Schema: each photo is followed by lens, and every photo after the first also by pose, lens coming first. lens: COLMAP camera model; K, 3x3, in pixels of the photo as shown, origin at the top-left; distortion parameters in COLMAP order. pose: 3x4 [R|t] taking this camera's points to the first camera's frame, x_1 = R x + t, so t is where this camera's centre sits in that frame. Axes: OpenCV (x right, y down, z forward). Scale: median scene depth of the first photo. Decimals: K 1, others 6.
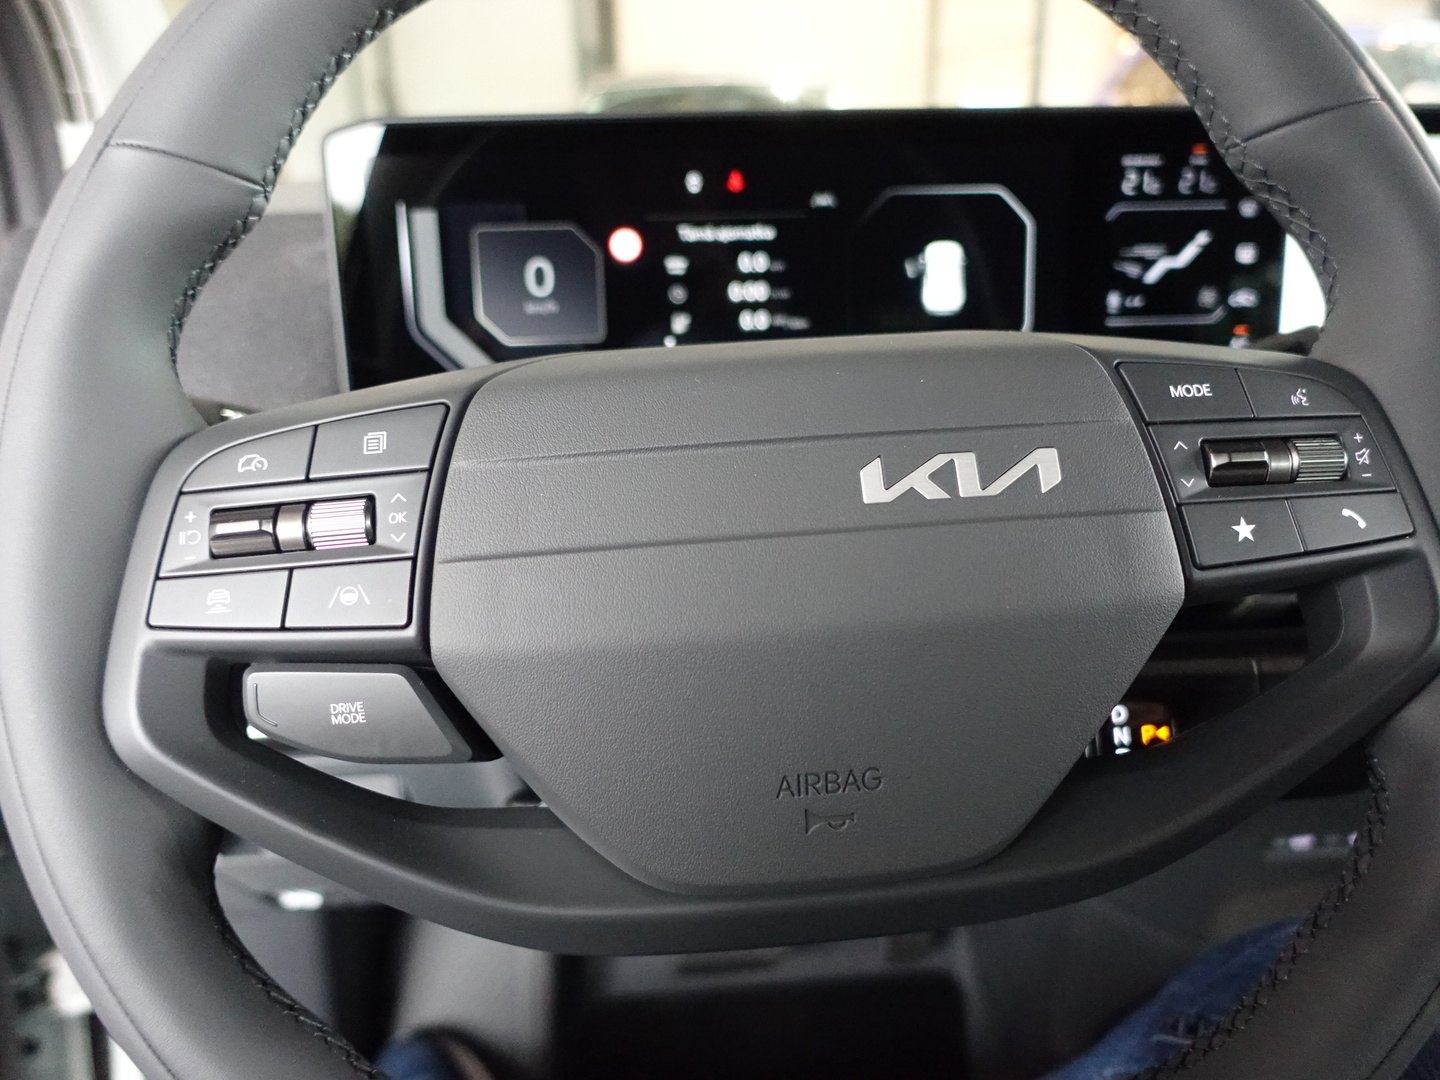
lens RADIAL K [[1122.3, 0, 720.0], [0, 1122.3, 540.0], [0, 0, 1]] dist [-0.000668, 0.000850]
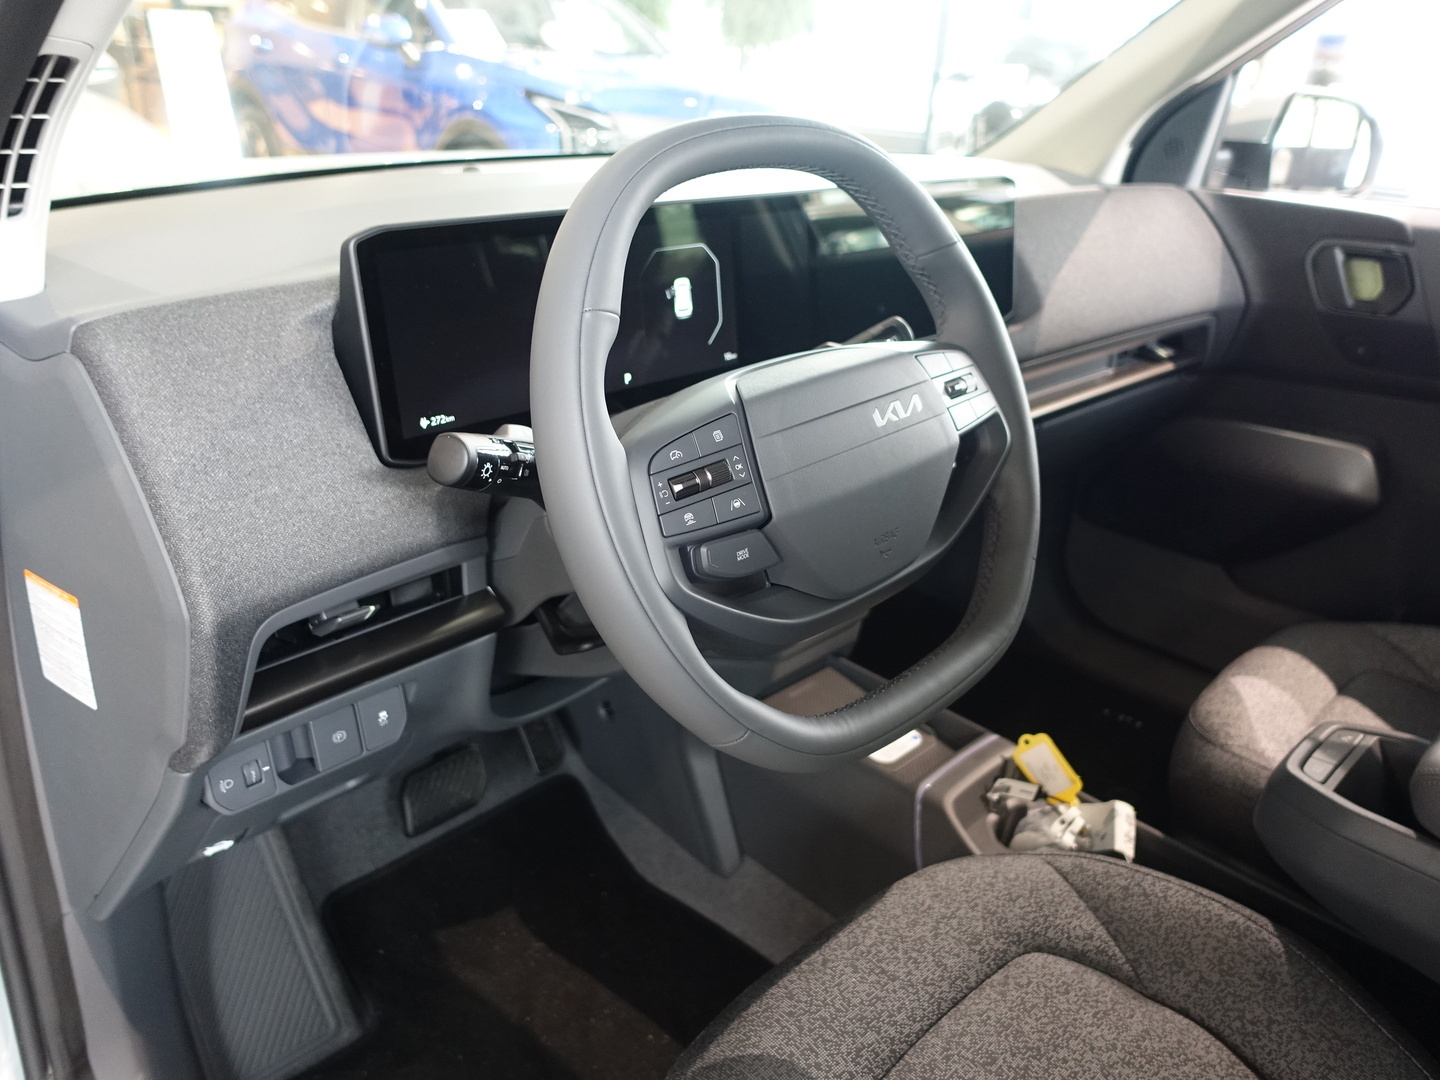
lens RADIAL K [[1122.3, 0, 720.0], [0, 1122.3, 540.0], [0, 0, 1]] dist [-0.000668, 0.000850]
pose [[0.758387, -0.222660, 0.612594, -1.480162], [0.171159, 0.974891, 0.142451, -0.174637], [-0.628931, -0.003182, 0.777455, -0.625036]]
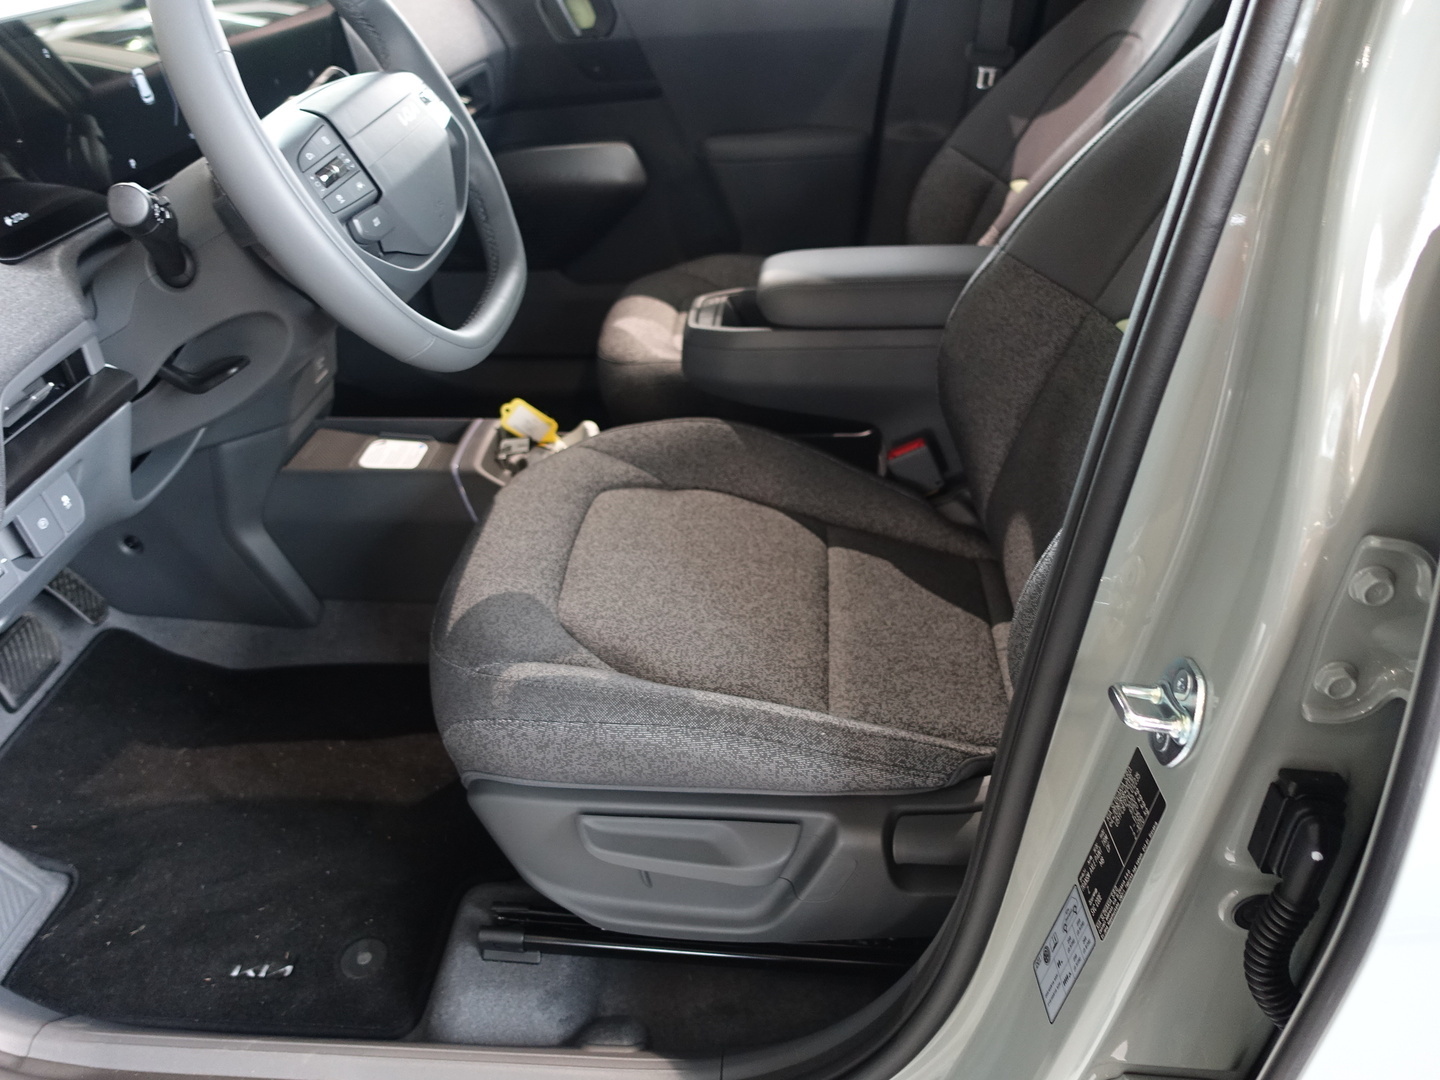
lens RADIAL K [[1122.3, 0, 720.0], [0, 1122.3, 540.0], [0, 0, 1]] dist [-0.000668, 0.000850]
pose [[0.150750, -0.509656, 0.847068, -2.805219], [0.359195, 0.826537, 0.433378, -0.108461], [-0.921007, 0.238931, 0.307667, -0.550663]]
